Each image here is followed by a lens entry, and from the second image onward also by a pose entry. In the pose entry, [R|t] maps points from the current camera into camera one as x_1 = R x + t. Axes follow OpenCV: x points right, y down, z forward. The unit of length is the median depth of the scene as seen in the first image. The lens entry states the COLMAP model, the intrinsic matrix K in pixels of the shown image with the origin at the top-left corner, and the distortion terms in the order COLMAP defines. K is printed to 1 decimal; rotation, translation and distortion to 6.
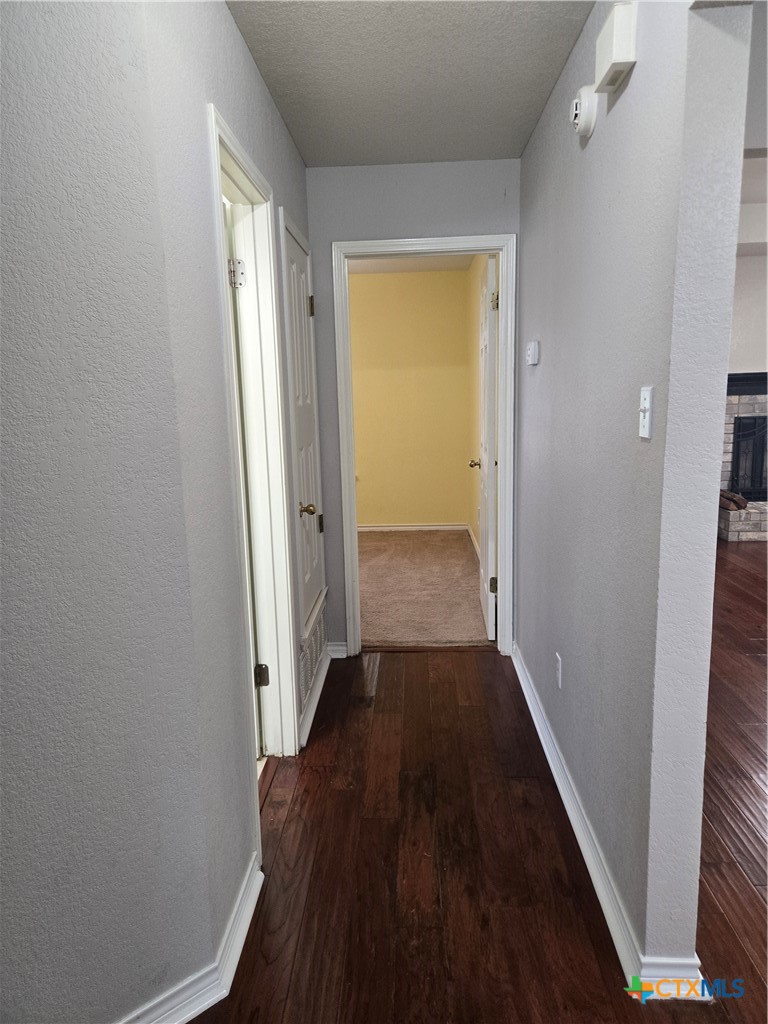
lens RADIAL K [[689.0, 0, 377.3], [0, 689.0, 513.2], [0, 0, 1]] dist [0.065738, -0.061729]
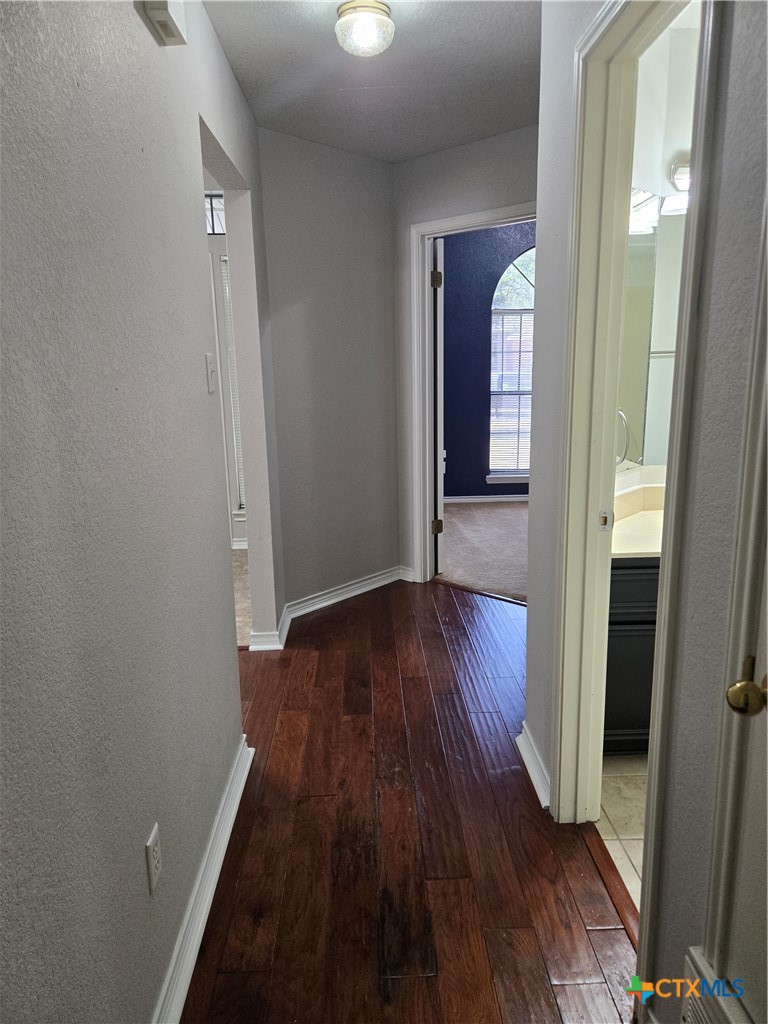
lens RADIAL K [[689.0, 0, 377.3], [0, 689.0, 513.2], [0, 0, 1]] dist [0.065738, -0.061729]
pose [[-0.996061, 0.064697, -0.060642, 0.109091], [0.036398, 0.921904, 0.385706, -0.270864], [0.080860, 0.381979, -0.920627, 1.593774]]
